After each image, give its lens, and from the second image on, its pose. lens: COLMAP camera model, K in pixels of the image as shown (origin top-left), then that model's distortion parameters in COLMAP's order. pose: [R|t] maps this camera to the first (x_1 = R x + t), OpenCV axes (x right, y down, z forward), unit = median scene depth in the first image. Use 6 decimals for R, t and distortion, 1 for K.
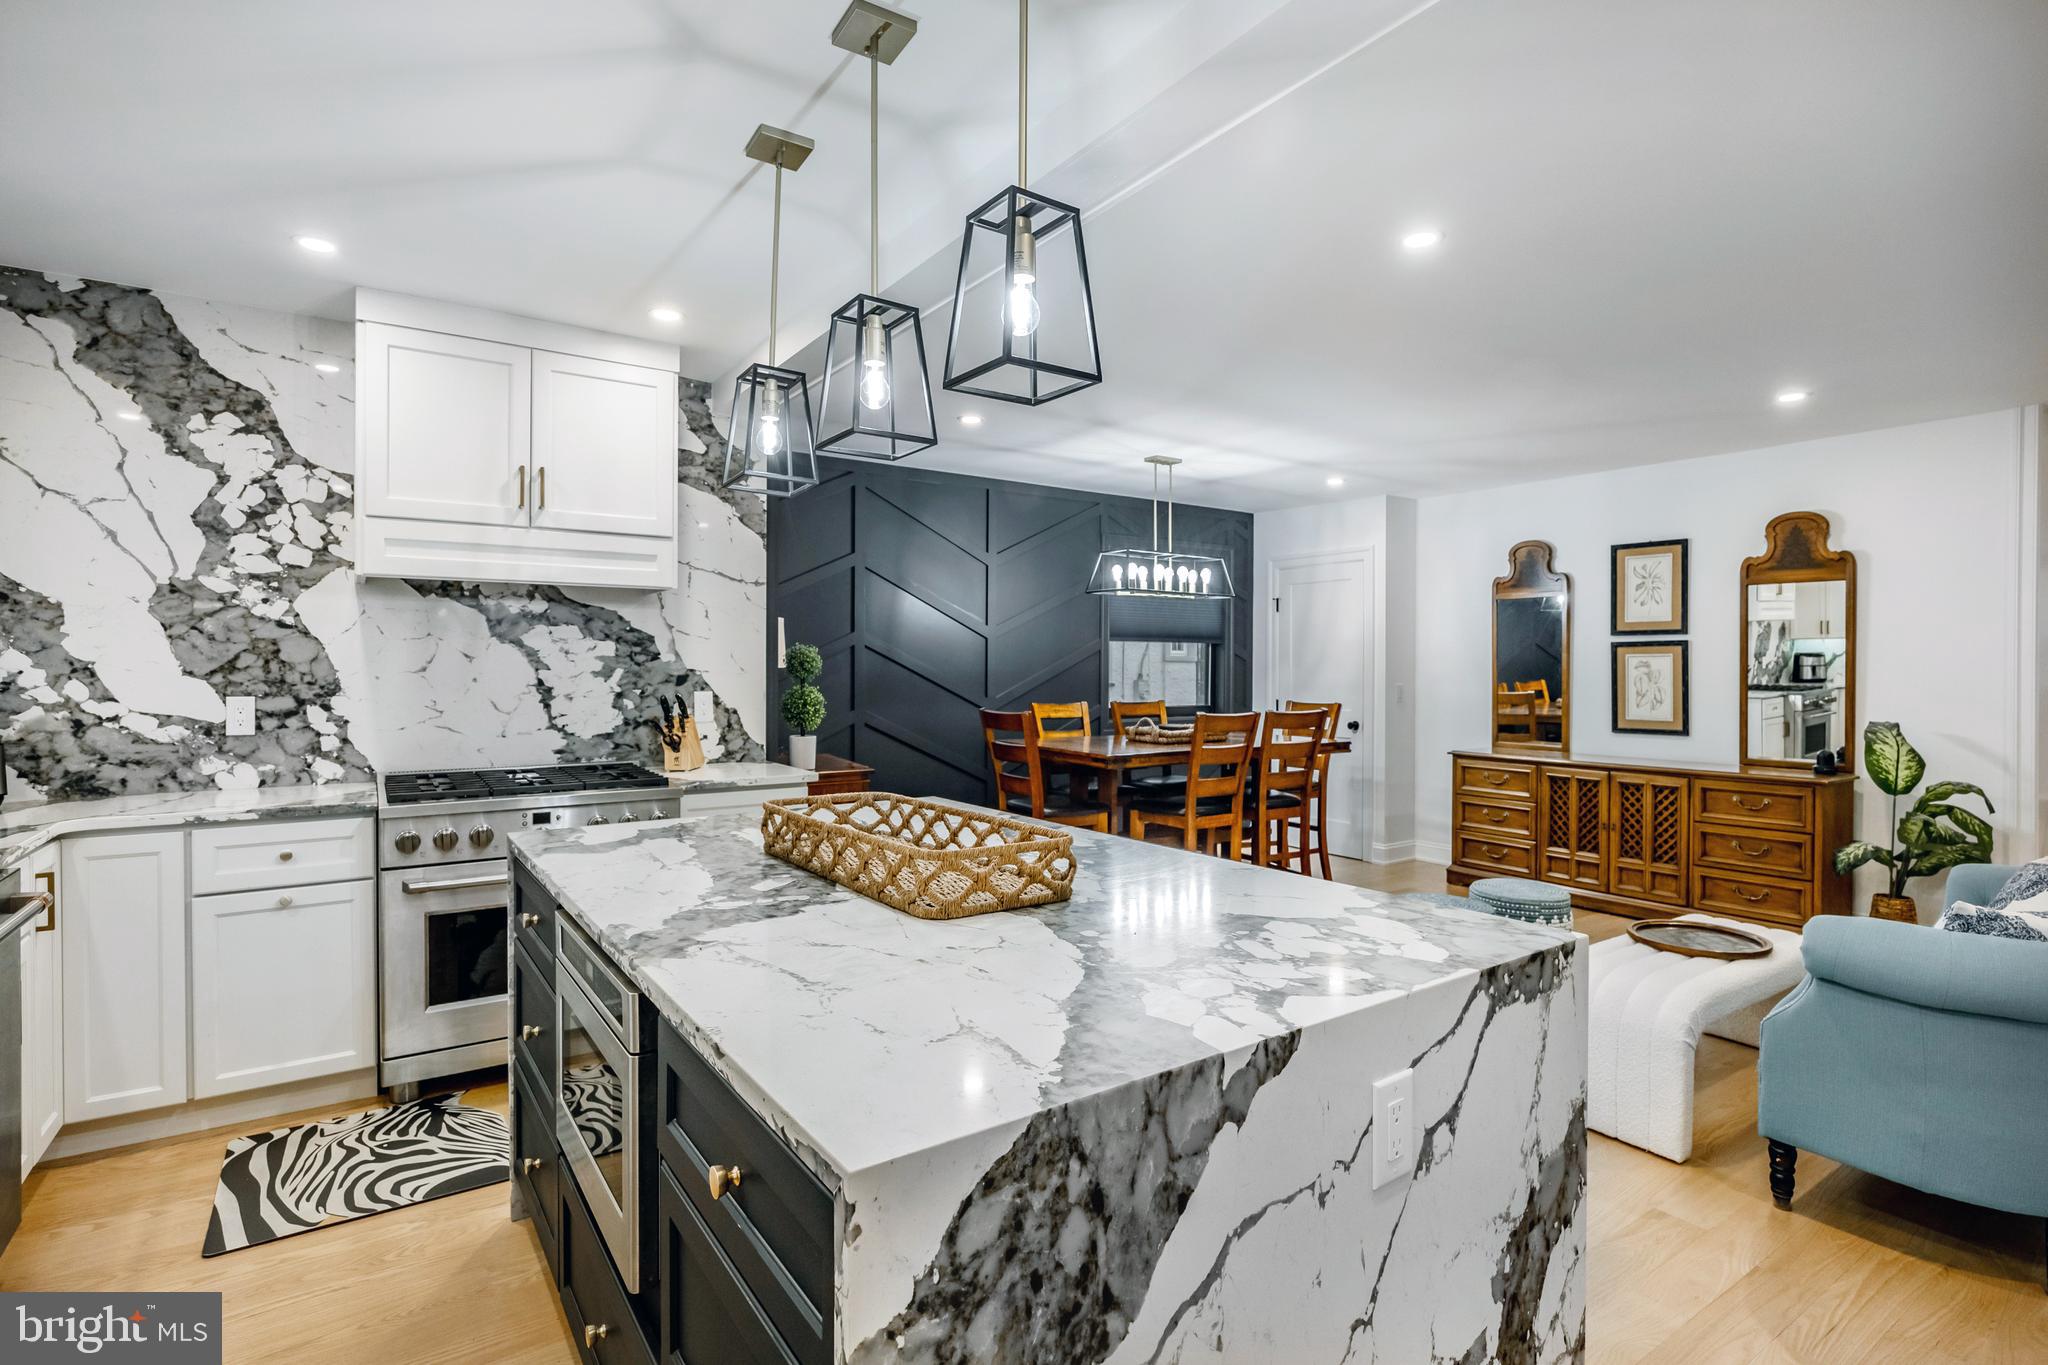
lens RADIAL K [[1019.1, 0, 1024.6], [0, 1019.1, 677.1], [0, 0, 1]] dist [-0.008810, -0.001359]
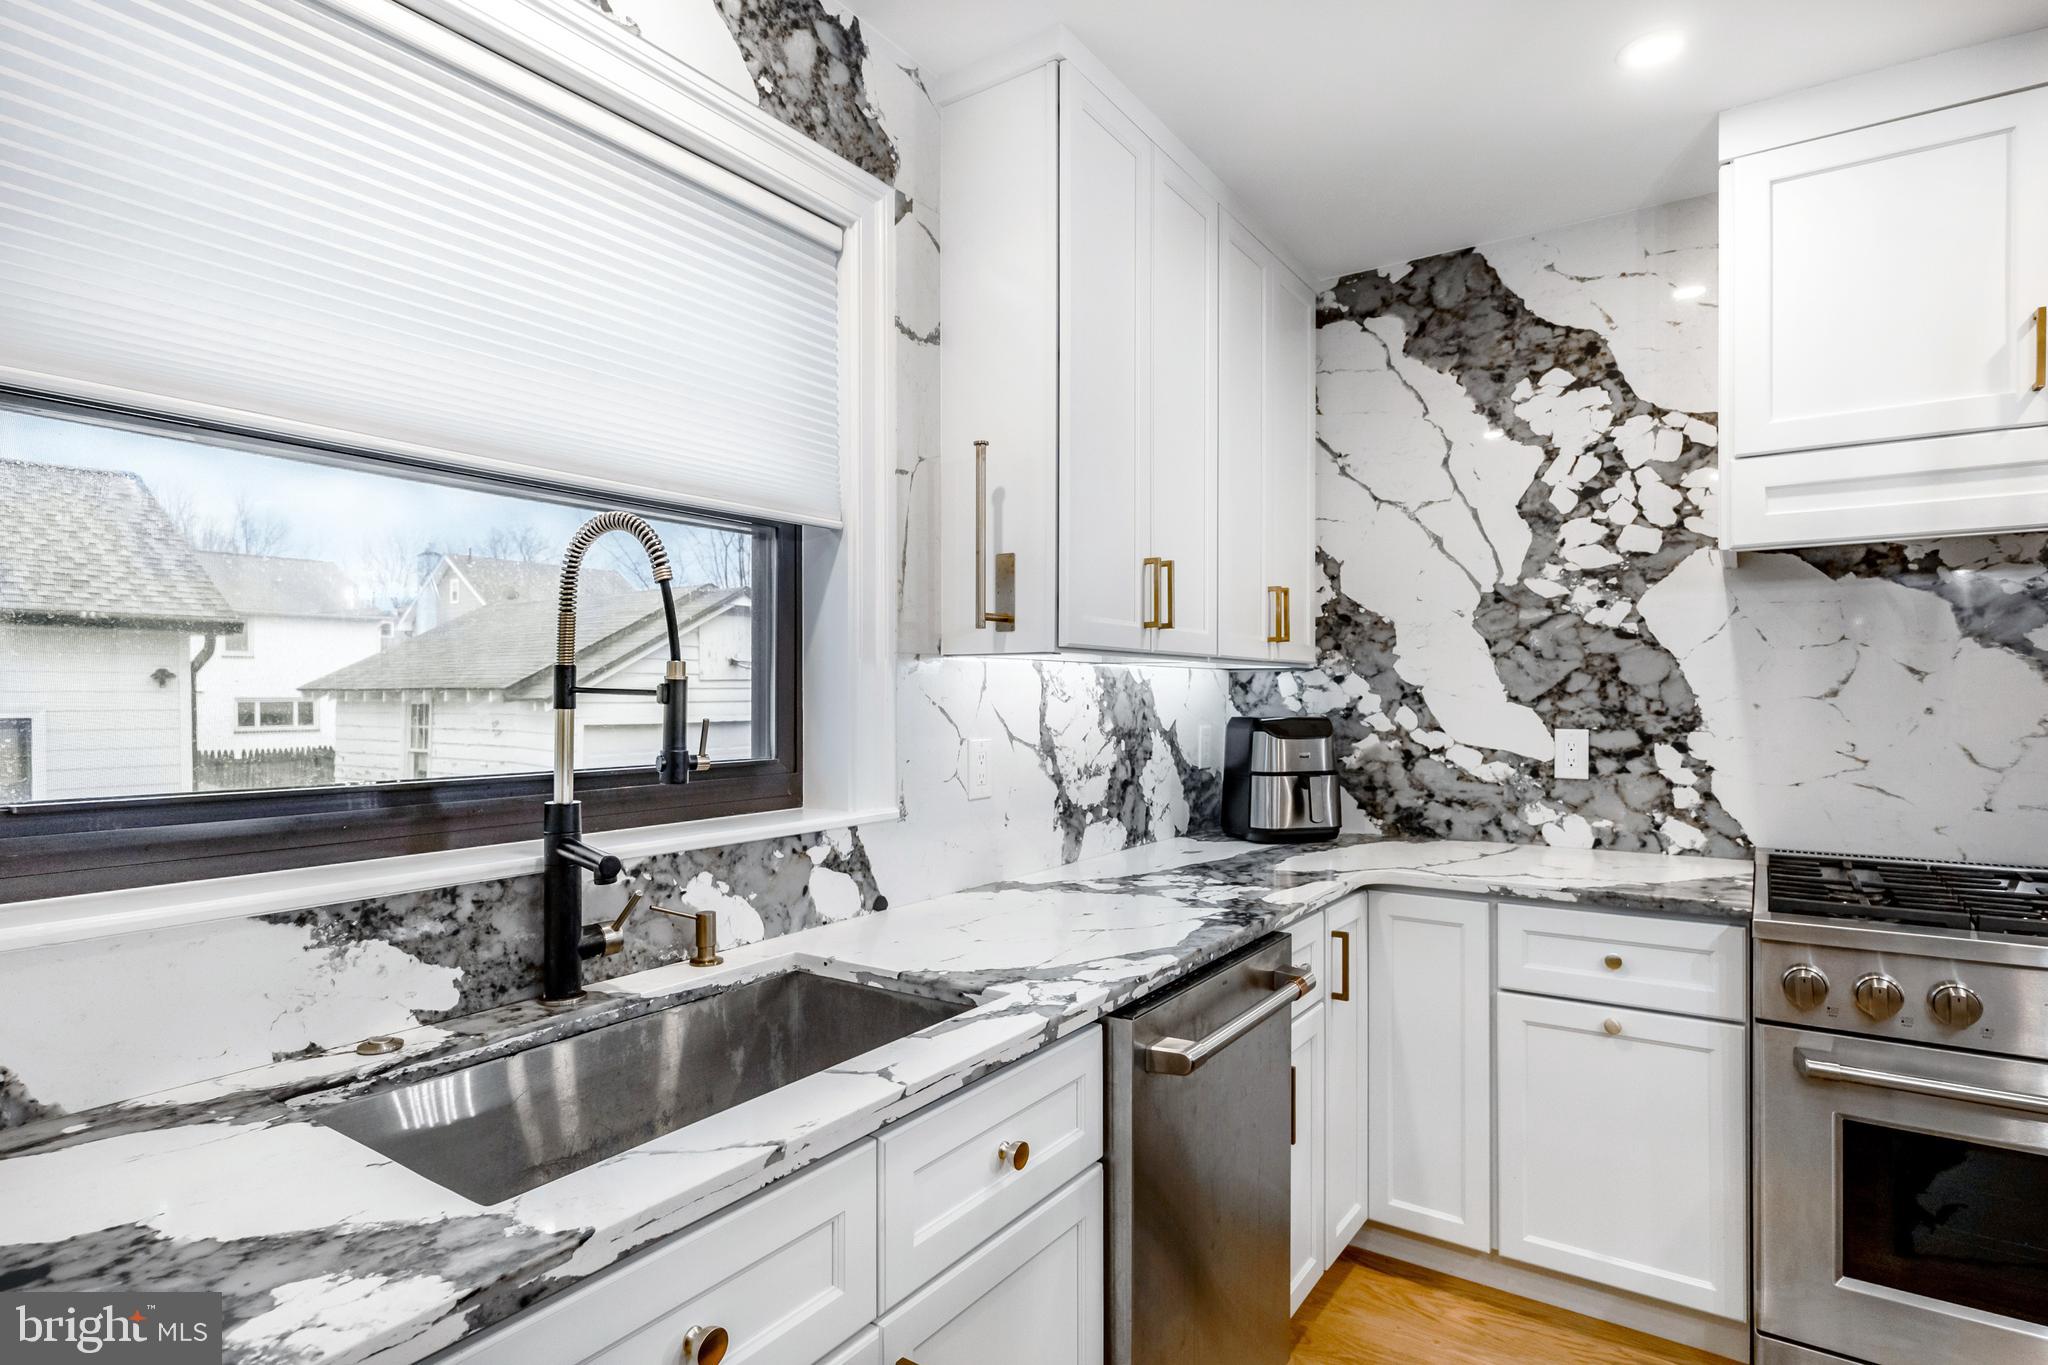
lens RADIAL K [[963.5, 0, 1055.0], [0, 963.5, 696.6], [0, 0, 1]] dist [-0.000754, -0.000250]
pose [[0.351639, -0.003926, -0.936127, -0.219487], [-0.006450, 0.999957, -0.006617, 0.001668], [0.936114, 0.008364, 0.351599, 0.366498]]
